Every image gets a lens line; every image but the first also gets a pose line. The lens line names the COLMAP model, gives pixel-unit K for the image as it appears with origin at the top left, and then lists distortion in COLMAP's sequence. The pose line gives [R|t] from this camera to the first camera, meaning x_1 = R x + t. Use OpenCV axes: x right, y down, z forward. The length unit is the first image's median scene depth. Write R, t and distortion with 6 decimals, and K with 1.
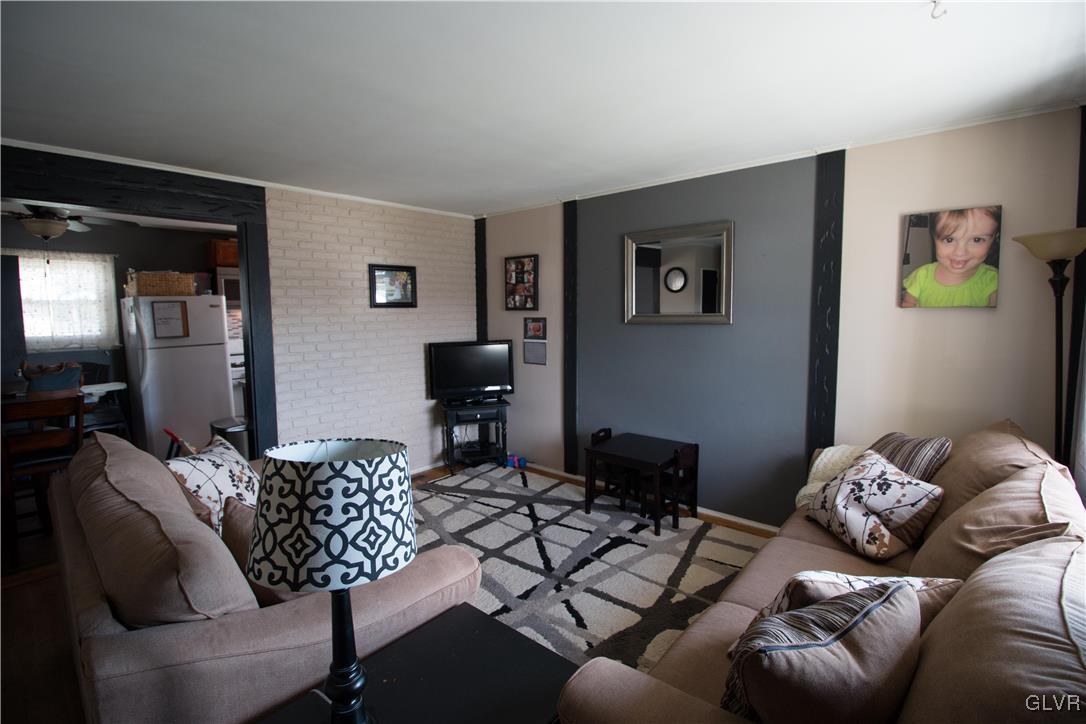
lens RADIAL K [[499.2, 0, 540.7], [0, 499.2, 351.4], [0, 0, 1]] dist [-0.003035, 0.000029]
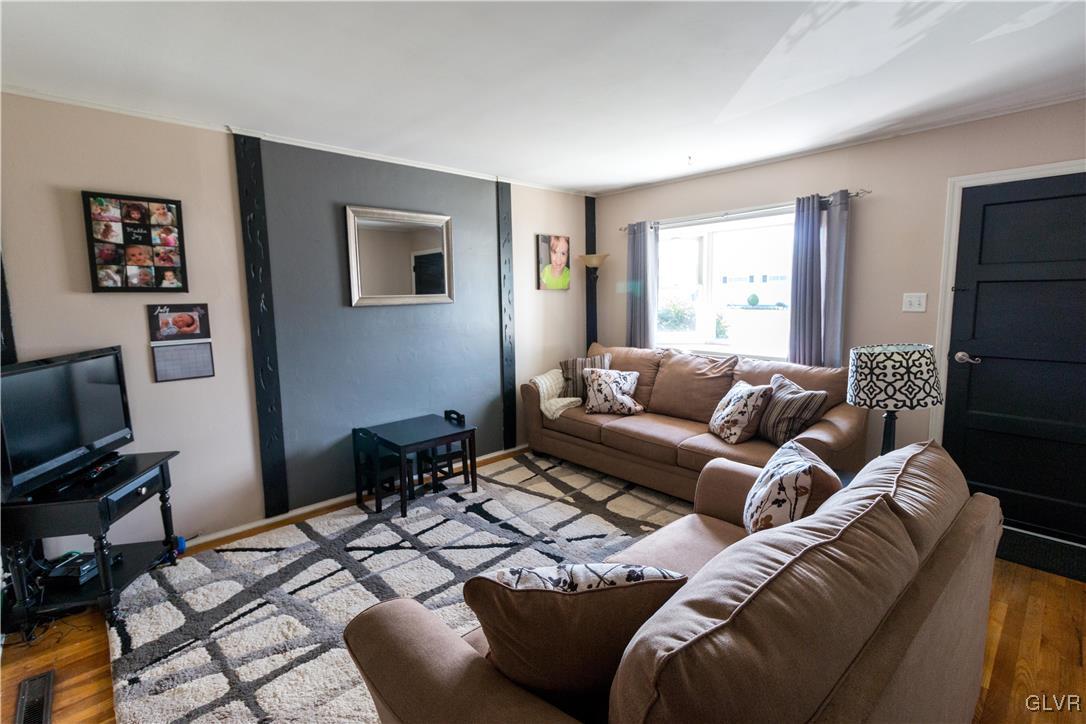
lens RADIAL K [[499.2, 0, 540.7], [0, 499.2, 351.4], [0, 0, 1]] dist [-0.003035, 0.000029]
pose [[0.096986, -0.109380, 0.989257, -0.688448], [0.094065, 0.990501, 0.100295, -0.035111], [-0.990831, 0.083328, 0.106354, 0.592739]]
